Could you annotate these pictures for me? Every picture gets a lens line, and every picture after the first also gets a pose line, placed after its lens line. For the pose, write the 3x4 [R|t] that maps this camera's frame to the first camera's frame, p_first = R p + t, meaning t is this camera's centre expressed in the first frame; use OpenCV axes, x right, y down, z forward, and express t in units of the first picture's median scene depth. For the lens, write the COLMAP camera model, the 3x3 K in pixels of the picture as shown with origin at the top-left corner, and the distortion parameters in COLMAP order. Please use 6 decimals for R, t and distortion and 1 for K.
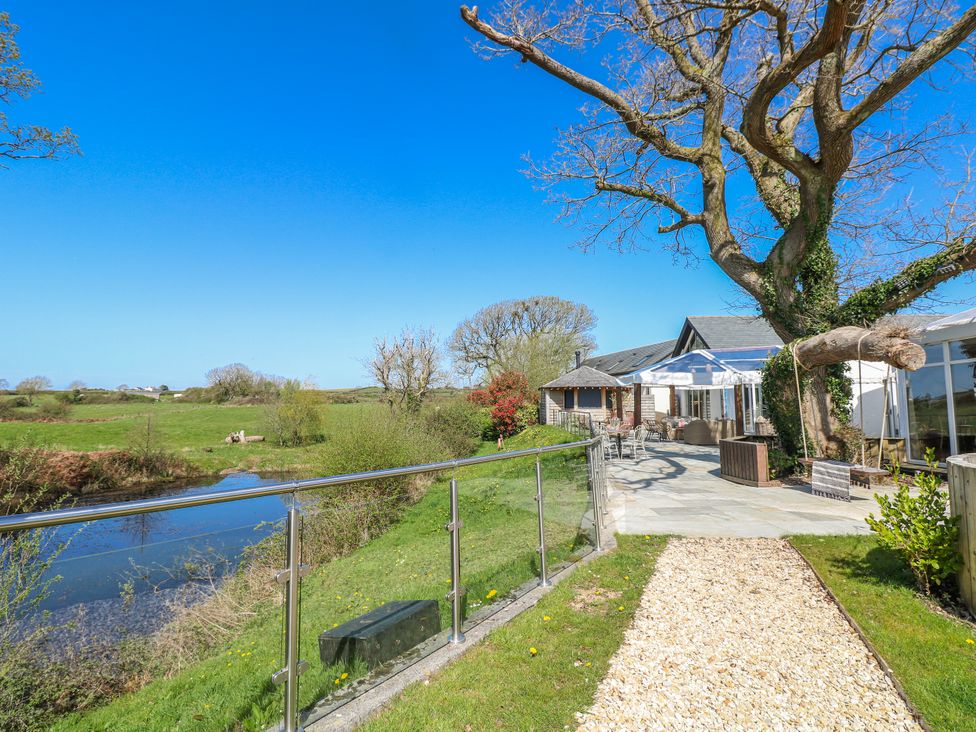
lens RADIAL K [[509.7, 0, 484.4], [0, 509.7, 355.6], [0, 0, 1]] dist [0.006149, -0.015524]
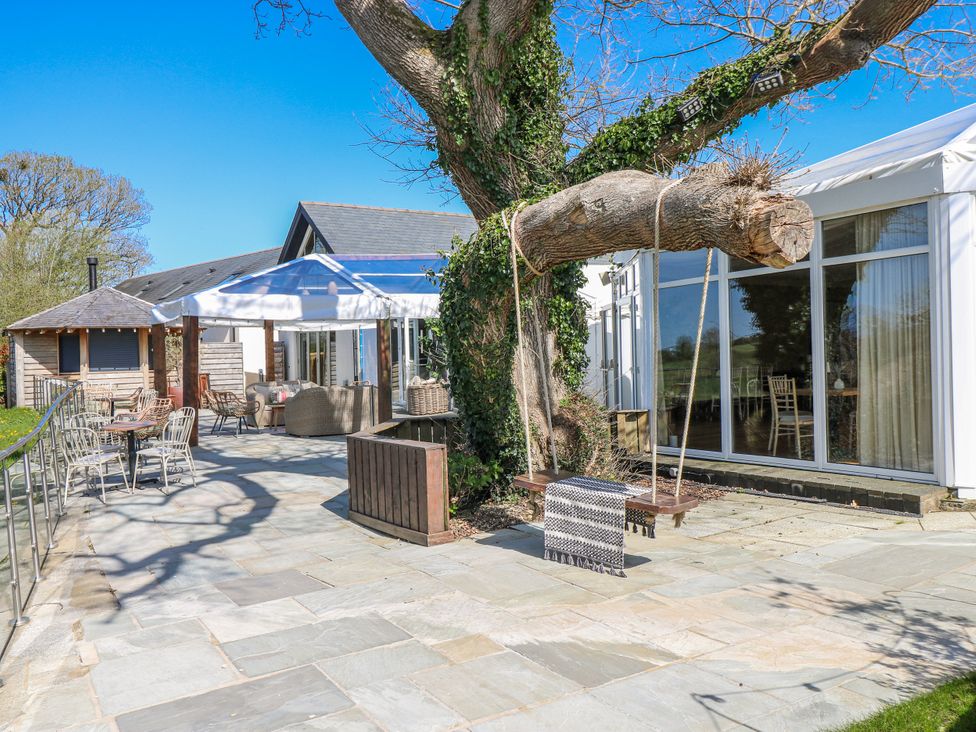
lens RADIAL K [[787.6, 0, 488.0], [0, 787.6, 366.0], [0, 0, 1]] dist [0.008242, 0.000338]
pose [[0.825128, -0.024581, 0.564410, 0.155749], [-0.033237, 0.995210, 0.091934, 0.032864], [-0.563967, -0.094616, 0.820359, 0.330174]]
